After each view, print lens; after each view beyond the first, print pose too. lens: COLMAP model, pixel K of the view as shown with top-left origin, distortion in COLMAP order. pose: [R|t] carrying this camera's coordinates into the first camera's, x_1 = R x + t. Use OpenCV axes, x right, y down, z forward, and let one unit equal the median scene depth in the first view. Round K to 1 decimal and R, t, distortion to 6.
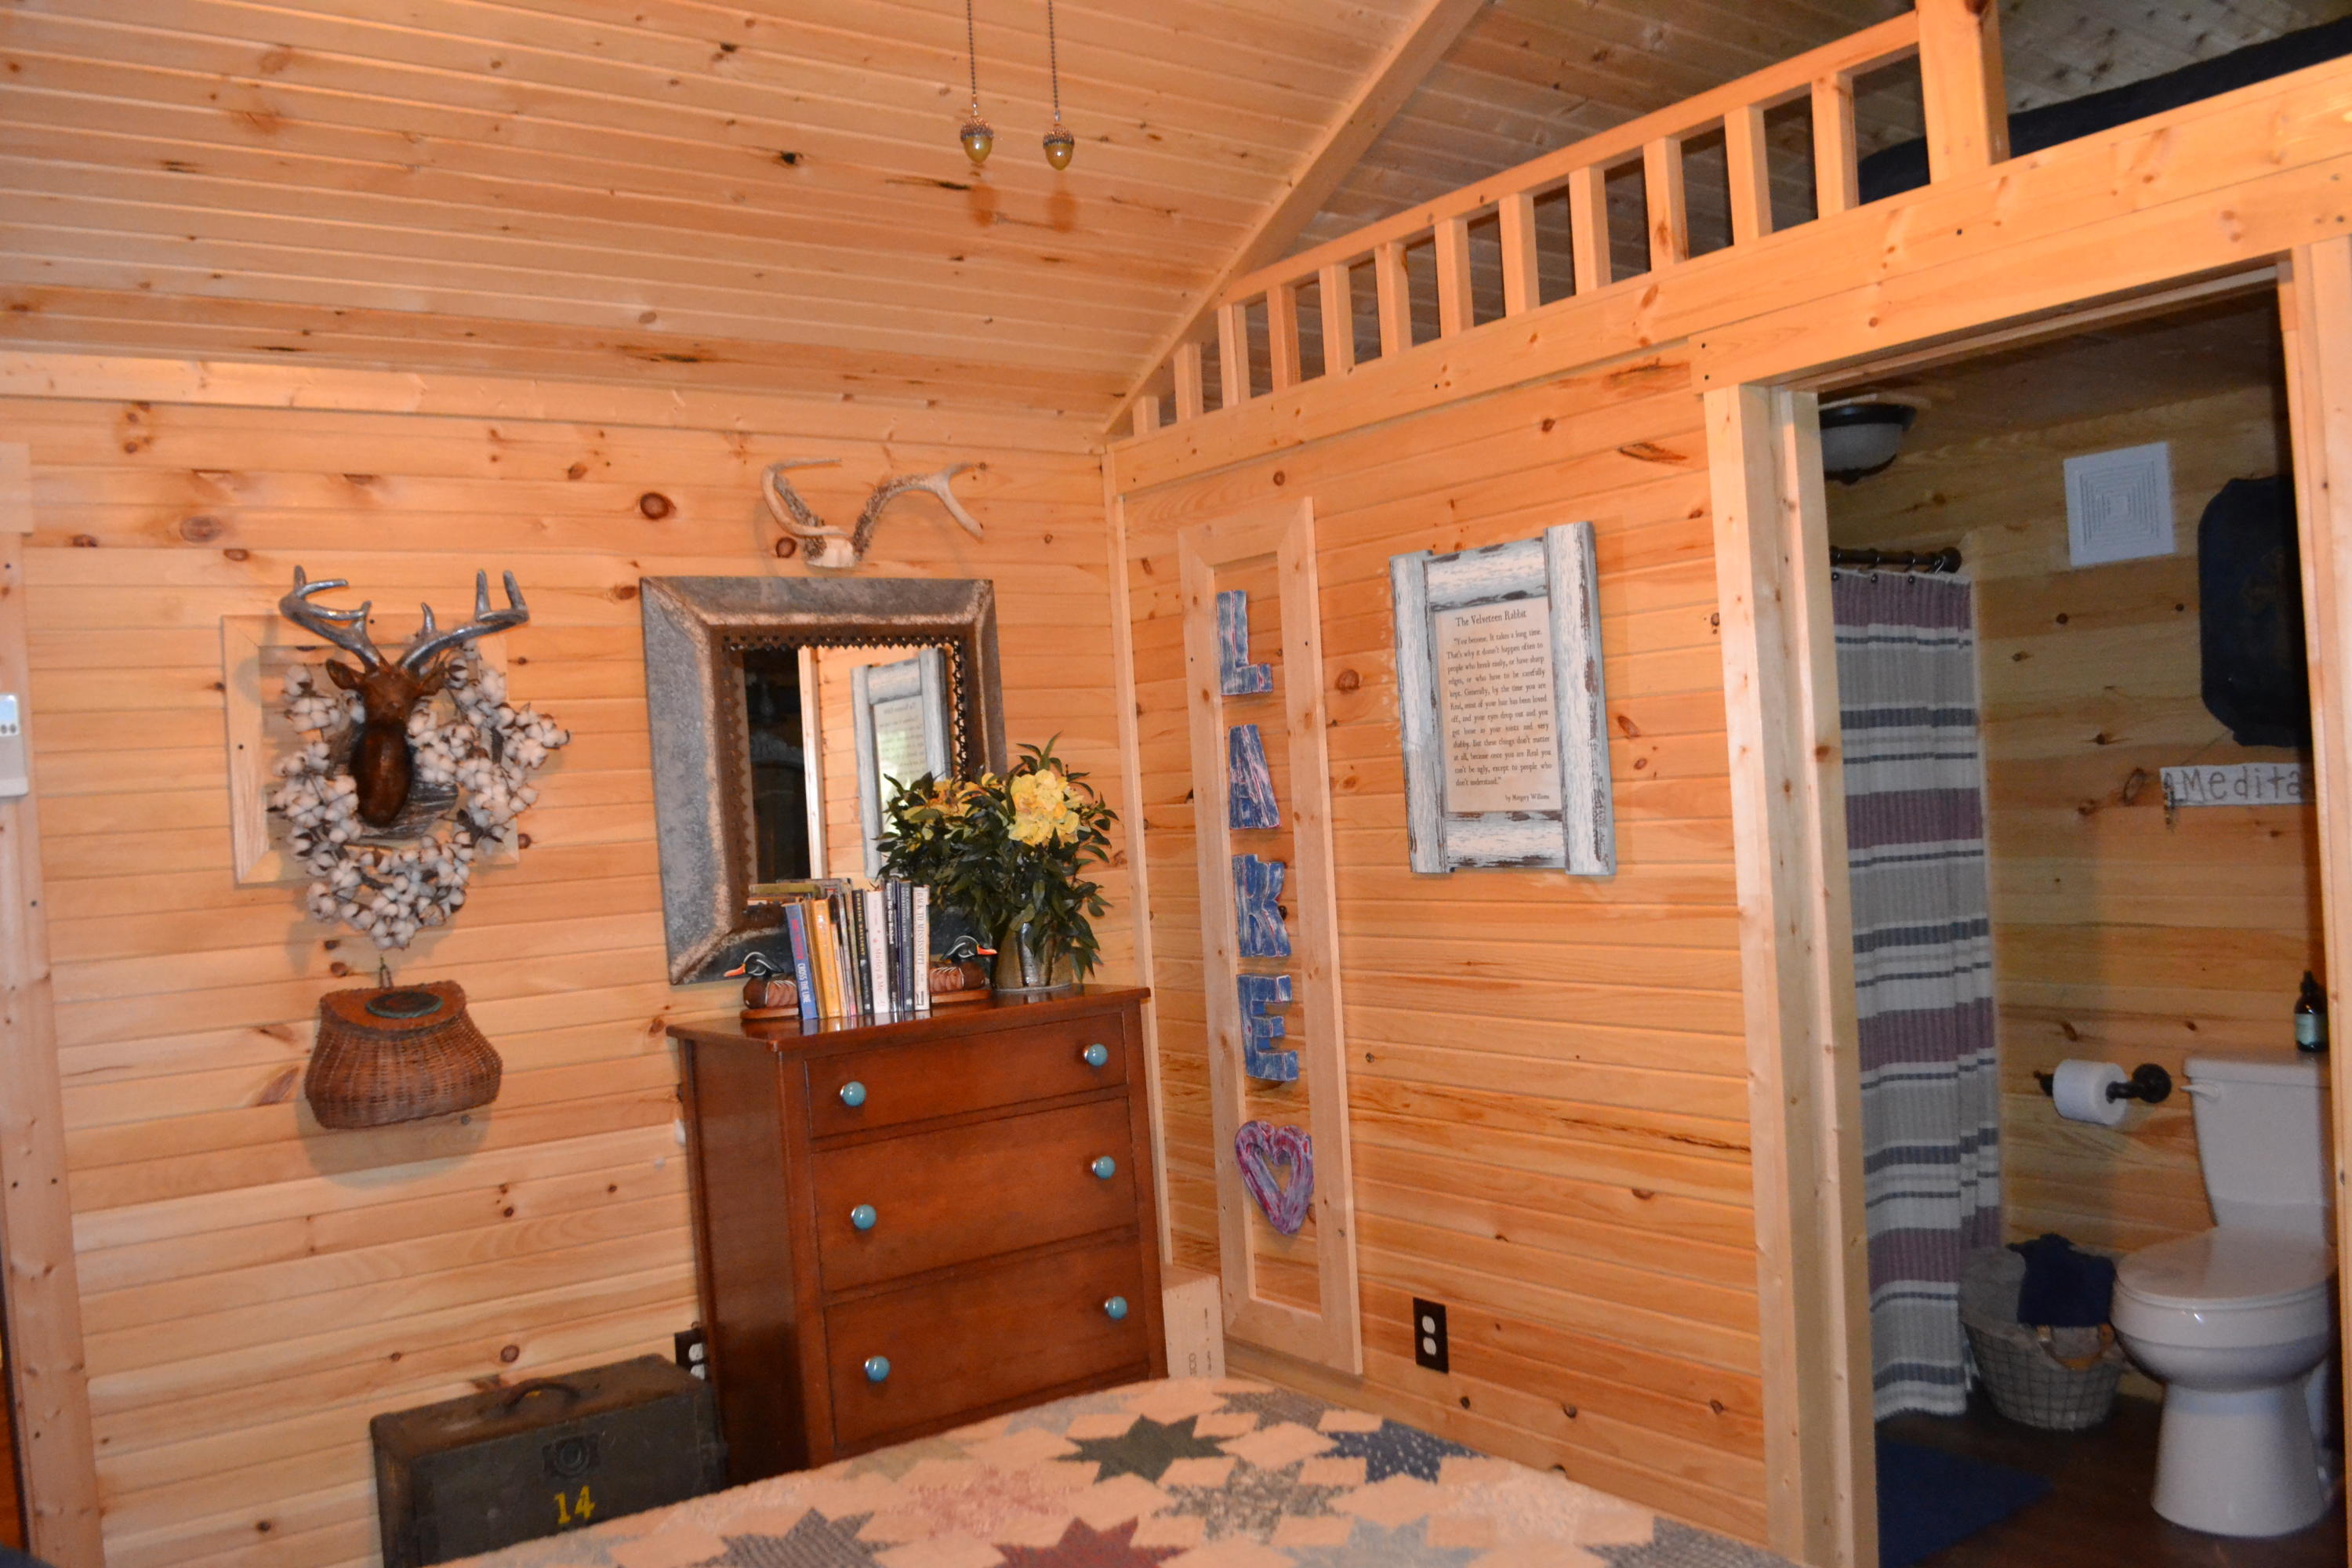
lens RADIAL K [[1872.4, 0, 1184.8], [0, 1872.4, 811.7], [0, 0, 1]] dist [-0.083335, 0.012444]
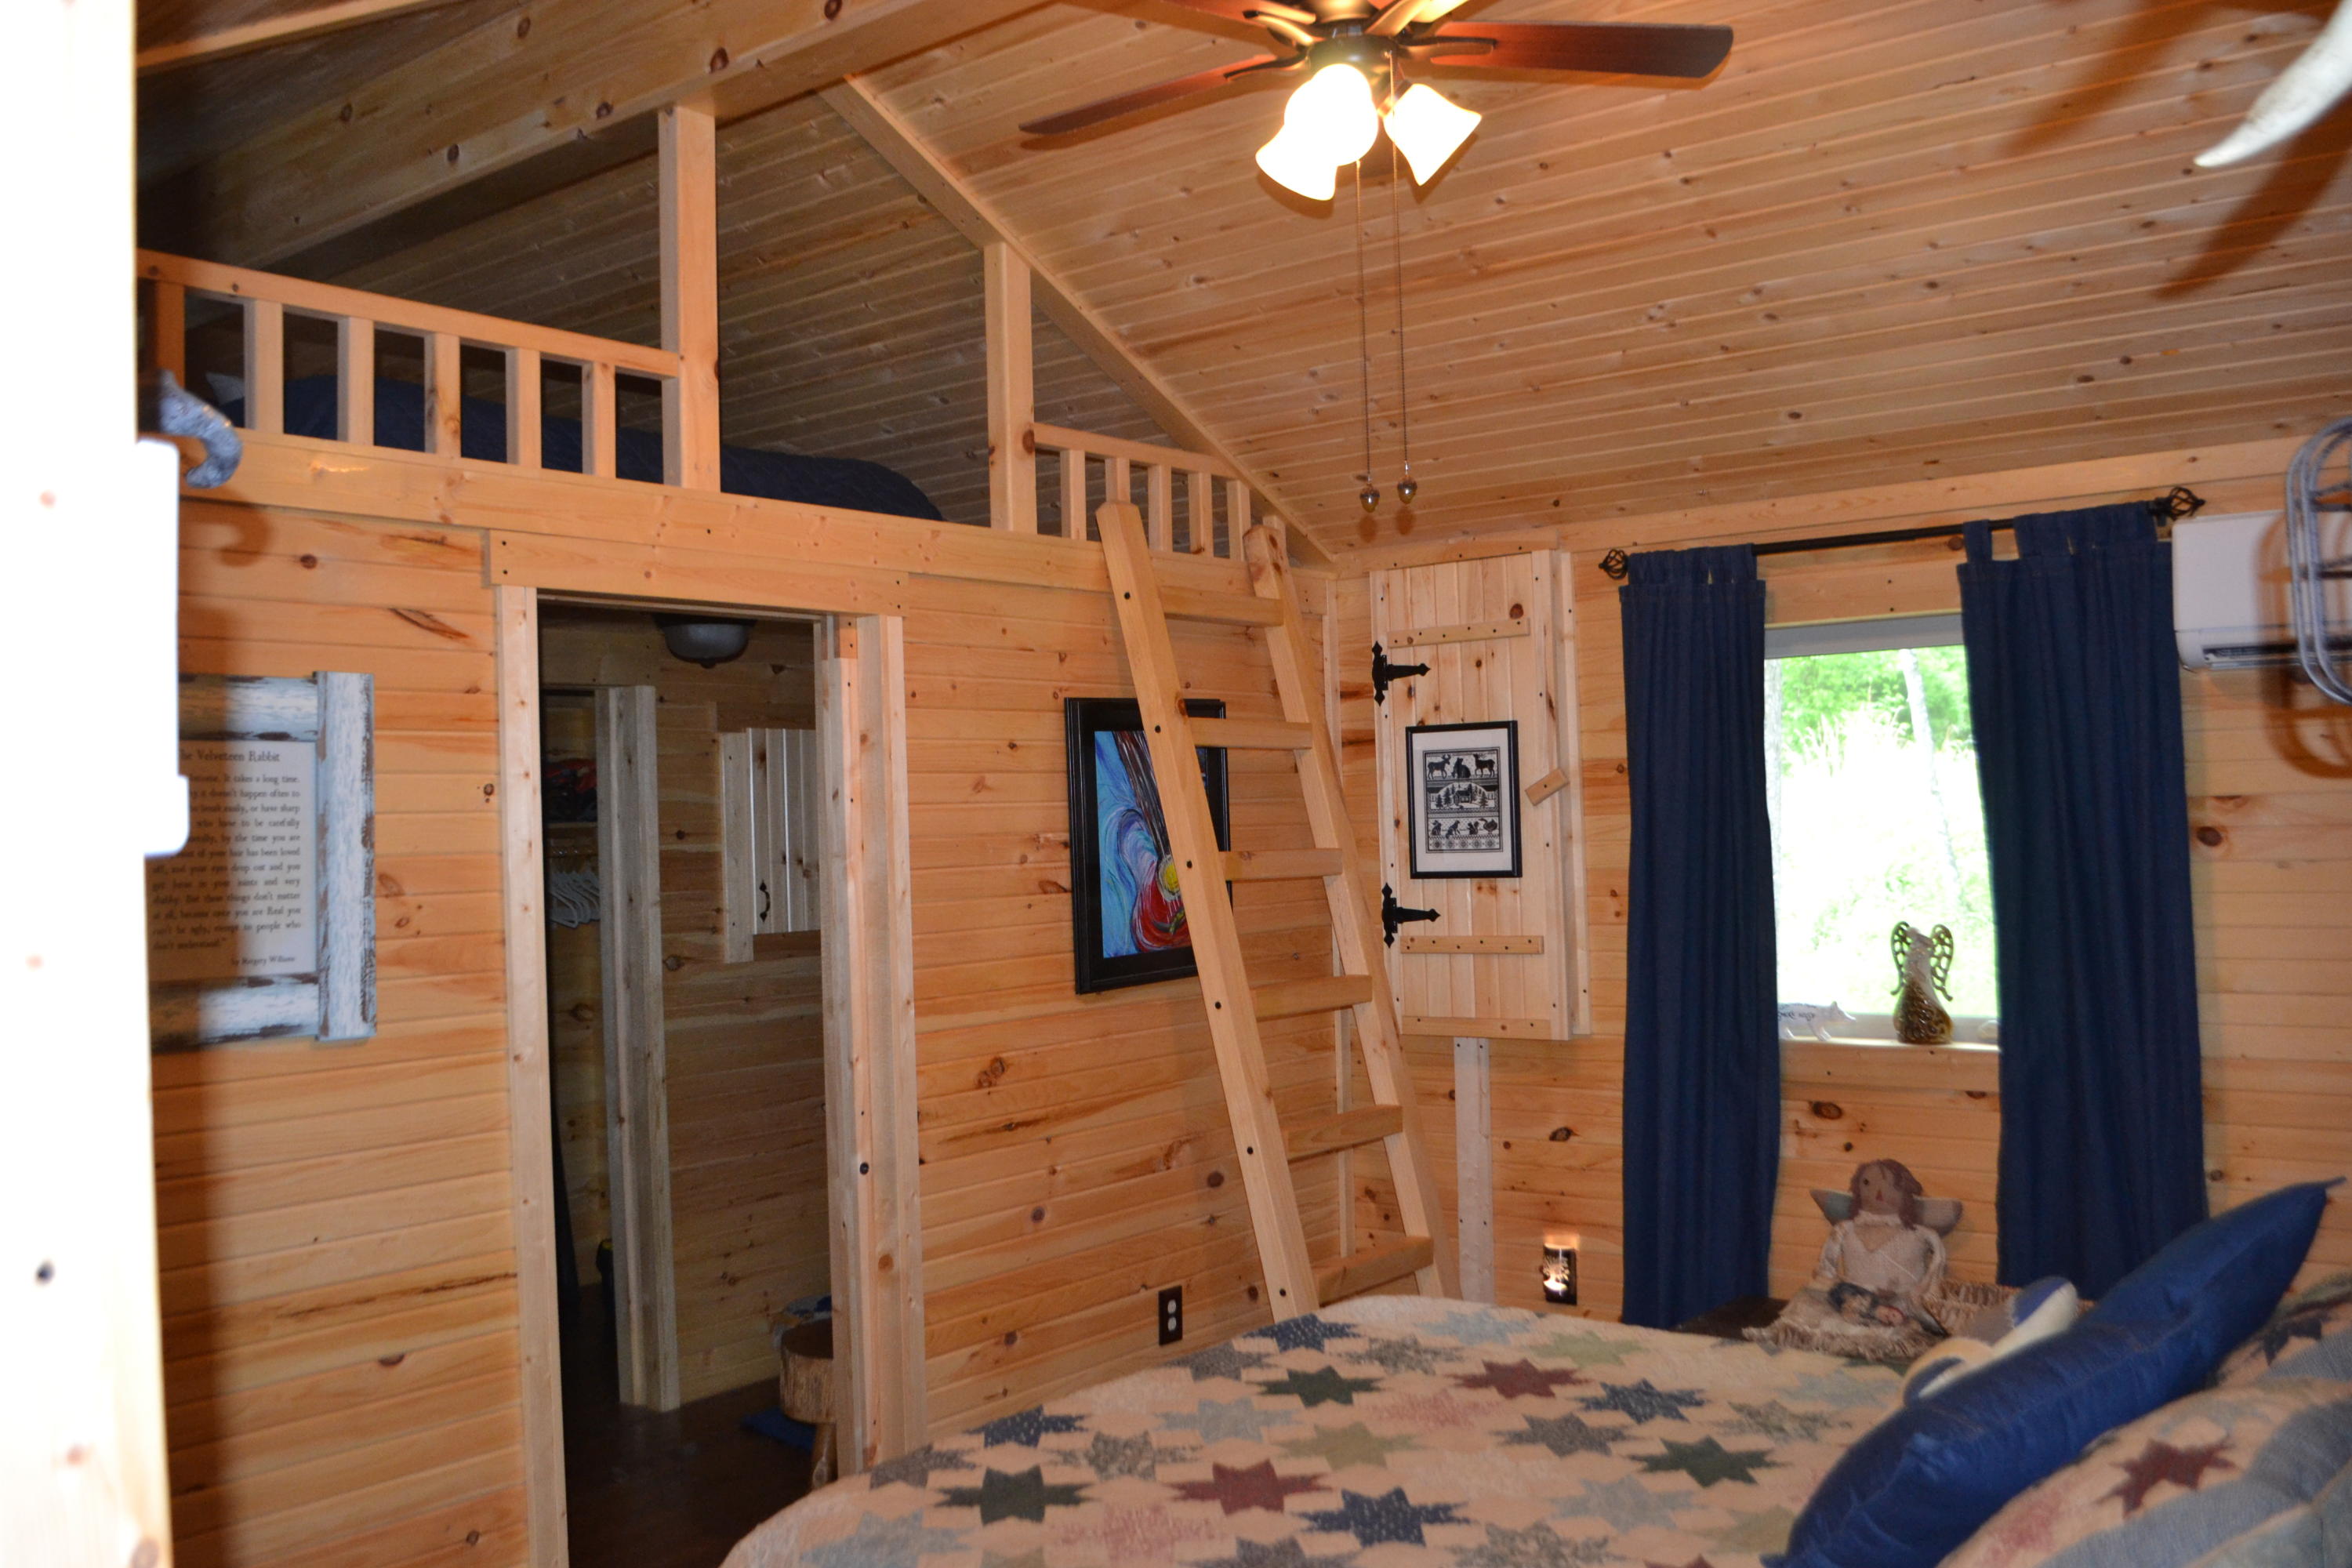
lens RADIAL K [[2020.7, 0, 1185.4], [0, 2020.7, 814.5], [0, 0, 1]] dist [-0.080355, 0.016833]
pose [[-0.259419, 0.077989, 0.962611, -0.895471], [0.059982, 0.996111, -0.064538, 0.011144], [-0.963900, 0.040997, -0.263089, 0.859234]]
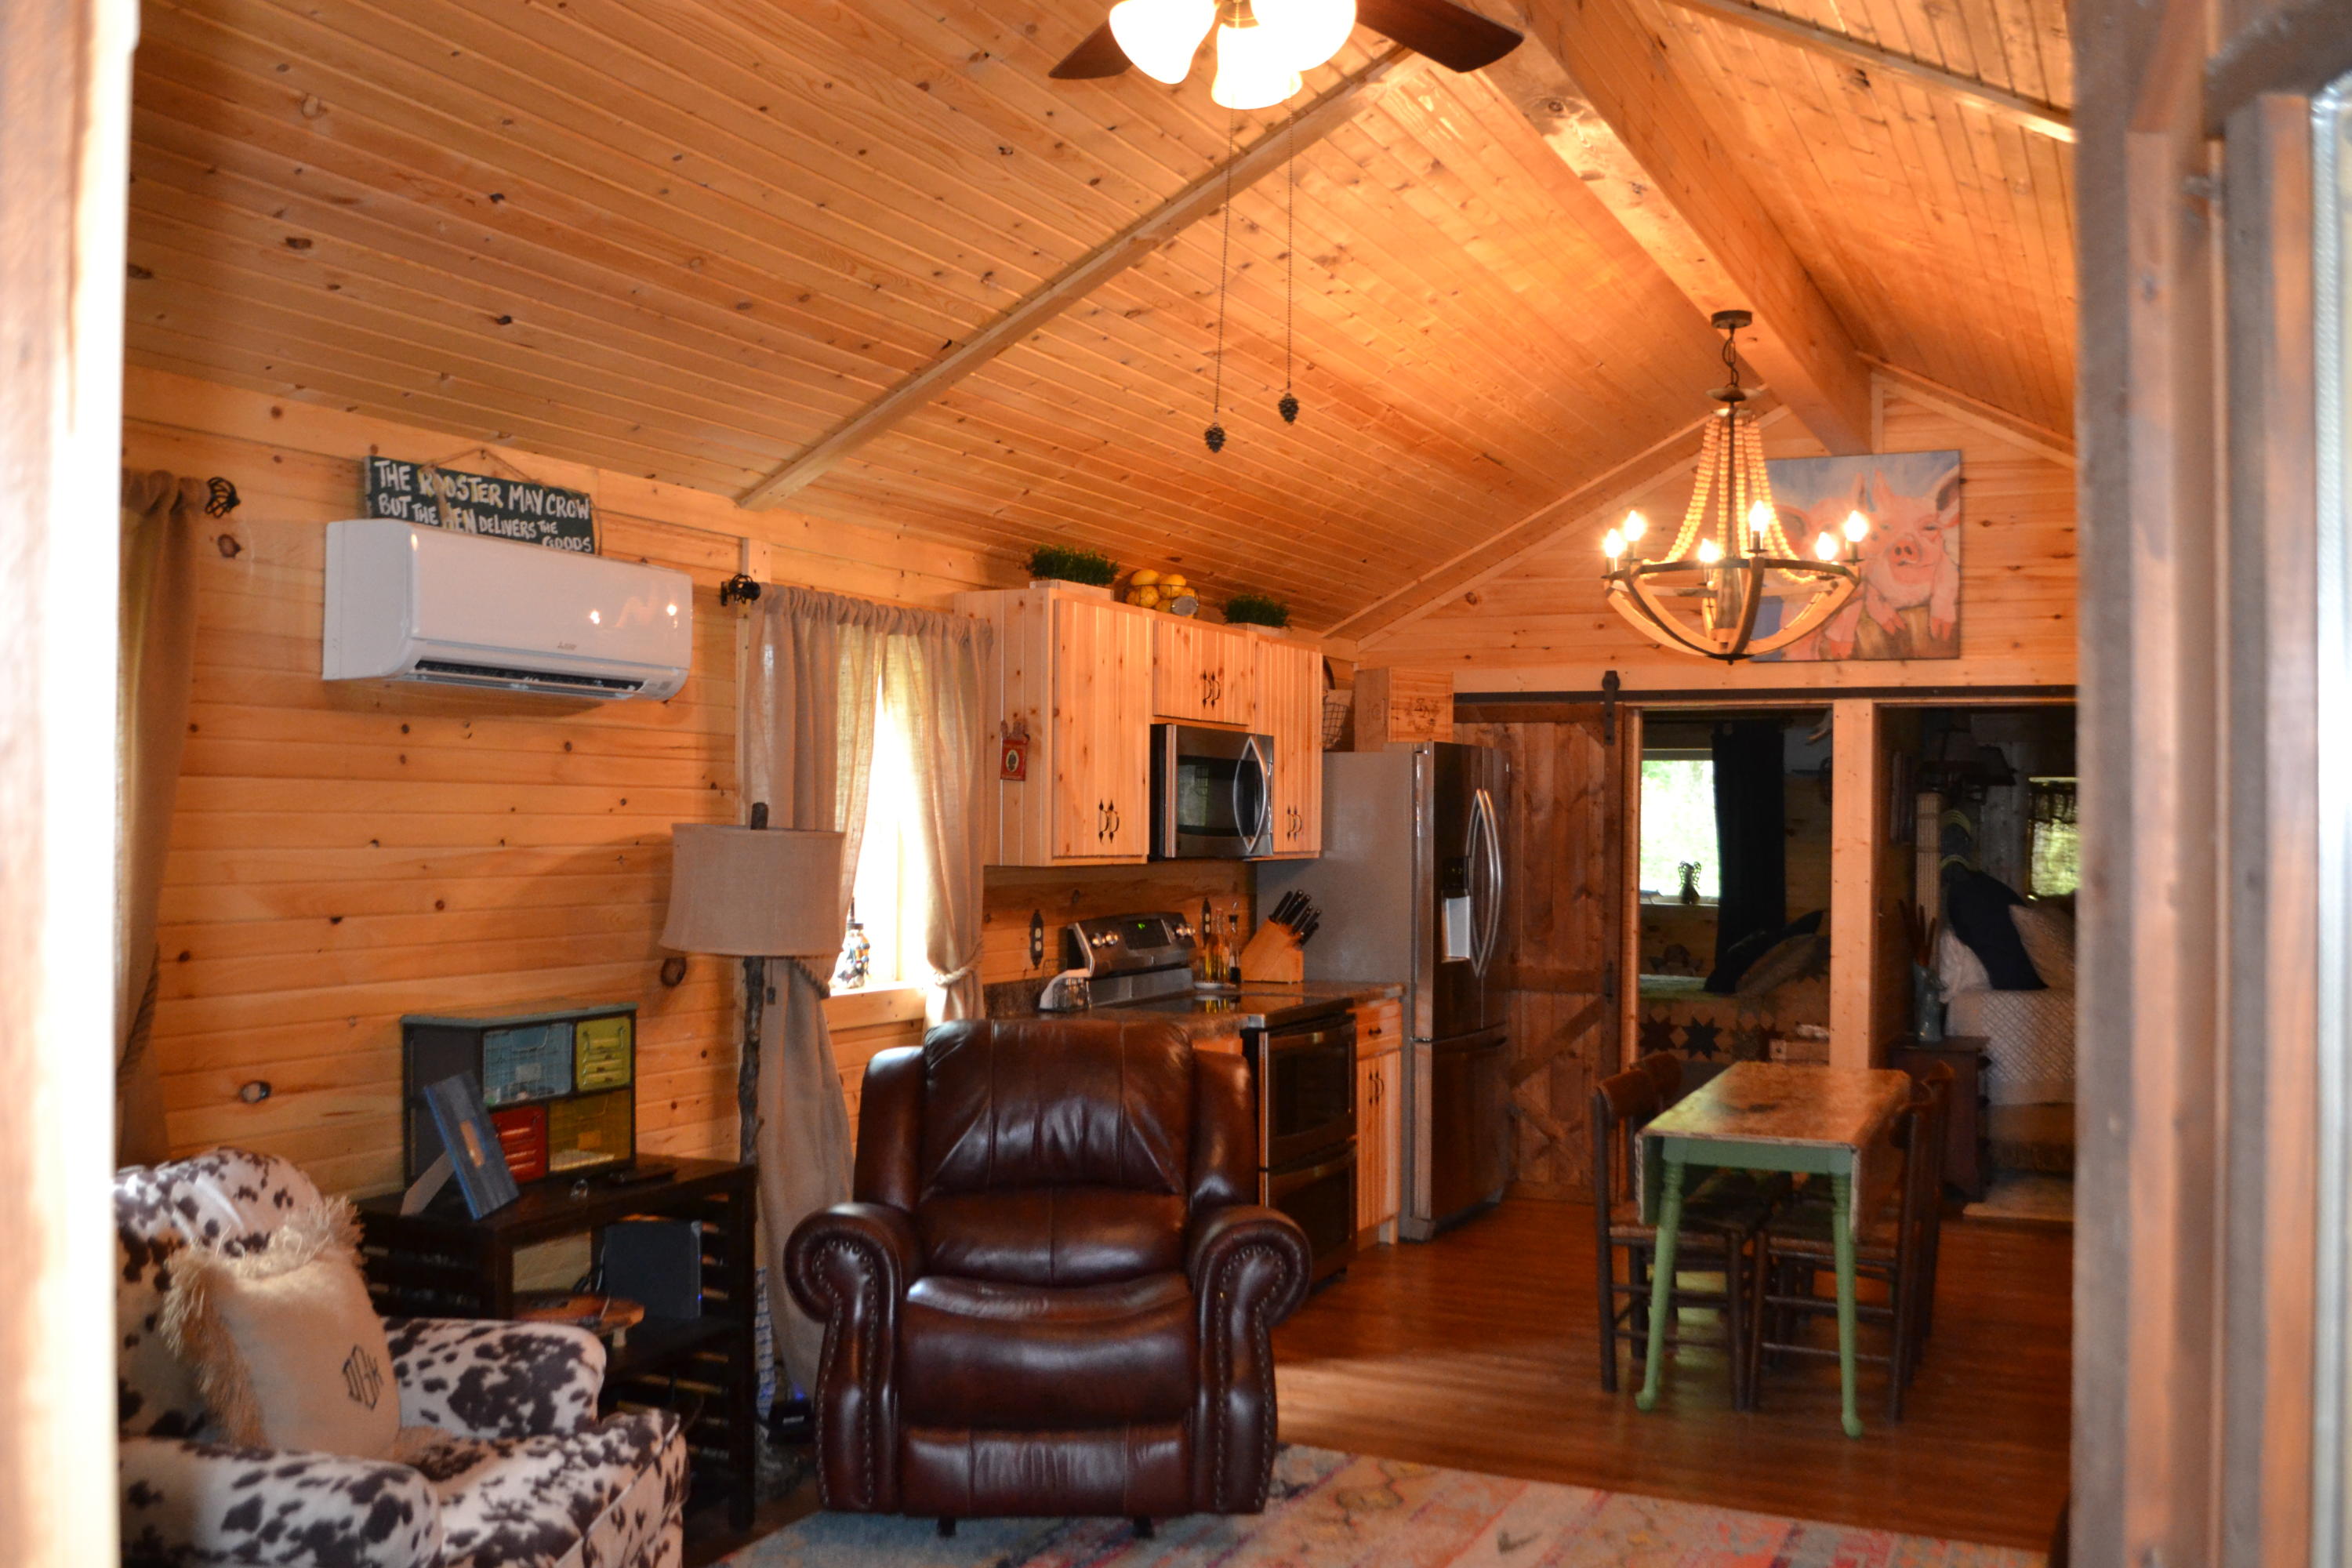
lens RADIAL K [[2020.7, 0, 1185.4], [0, 2020.7, 814.5], [0, 0, 1]] dist [-0.080355, 0.016833]
pose [[-0.456660, 0.064796, 0.887278, -2.800599], [0.030877, 0.997898, -0.056983, 0.136603], [-0.889105, 0.001375, -0.457701, 2.758398]]
